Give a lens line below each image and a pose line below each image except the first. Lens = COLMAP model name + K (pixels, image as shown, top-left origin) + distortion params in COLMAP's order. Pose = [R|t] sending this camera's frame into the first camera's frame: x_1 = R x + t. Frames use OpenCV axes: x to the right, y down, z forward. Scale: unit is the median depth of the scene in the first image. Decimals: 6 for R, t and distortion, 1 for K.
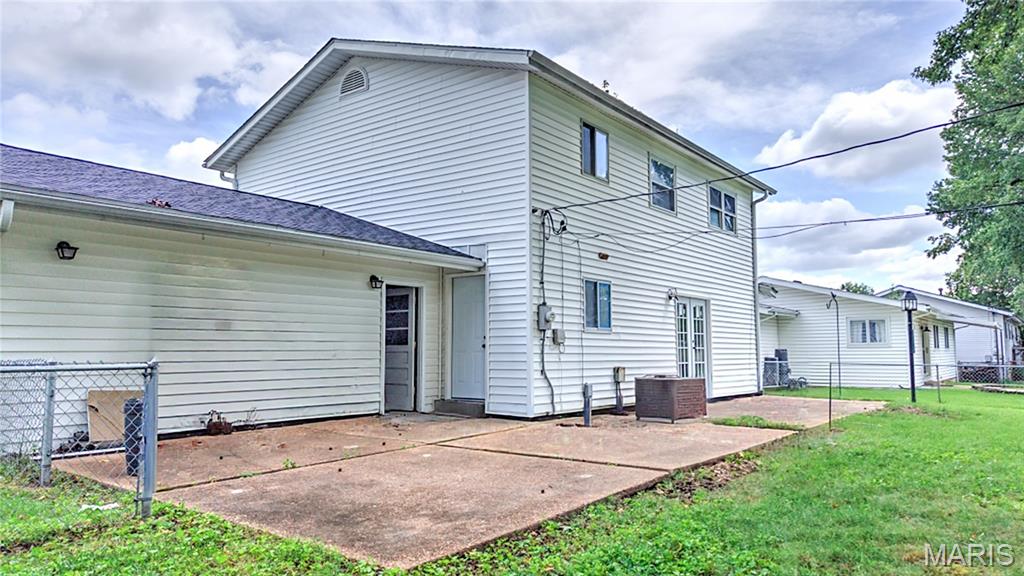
lens RADIAL K [[696.5, 0, 512.7], [0, 696.5, 290.8], [0, 0, 1]] dist [0.031045, -0.003088]
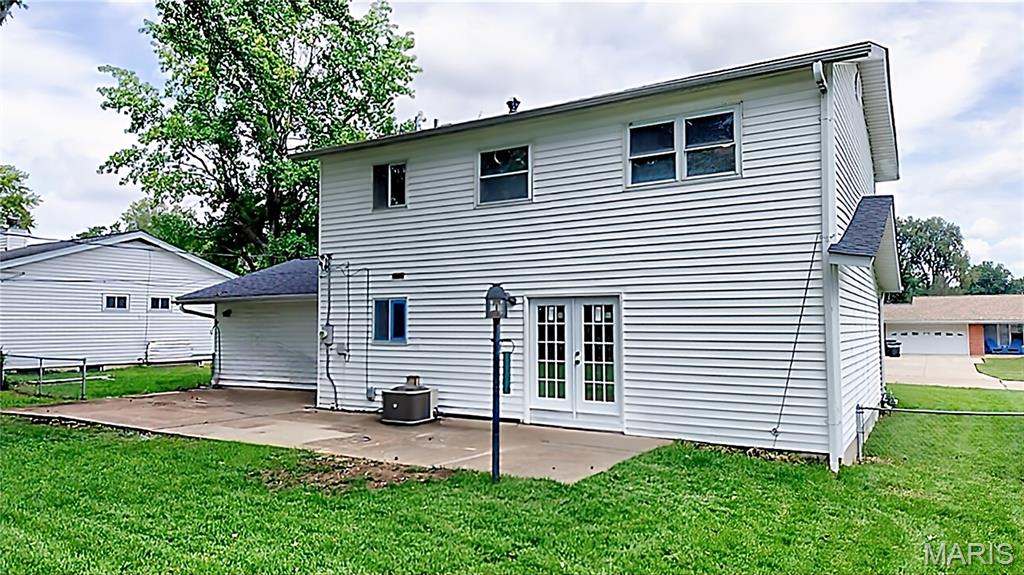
lens RADIAL K [[696.5, 0, 512.6], [0, 696.5, 281.0], [0, 0, 1]] dist [0.031045, -0.003088]
pose [[0.116424, -0.057946, -0.991508, 1.247259], [0.094516, 0.994412, -0.047017, 0.028250], [0.988692, -0.088239, 0.121251, 1.037918]]
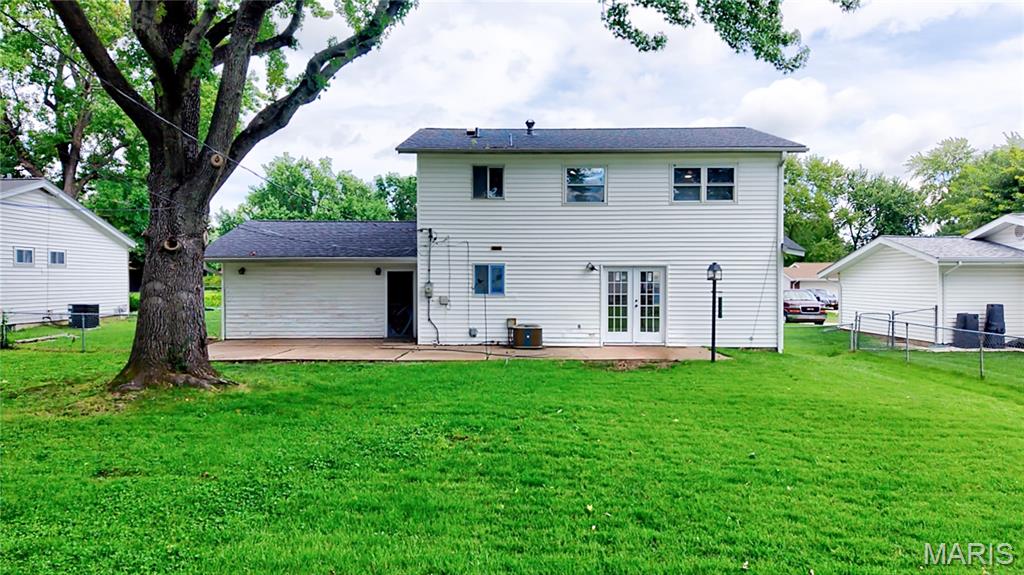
lens RADIAL K [[696.5, 0, 511.8], [0, 696.5, 287.1], [0, 0, 1]] dist [0.031045, -0.003088]
pose [[0.608199, 0.011798, -0.793697, 1.383102], [0.069955, 0.995202, 0.068399, -0.066399], [0.790696, -0.097124, 0.604456, 0.073136]]
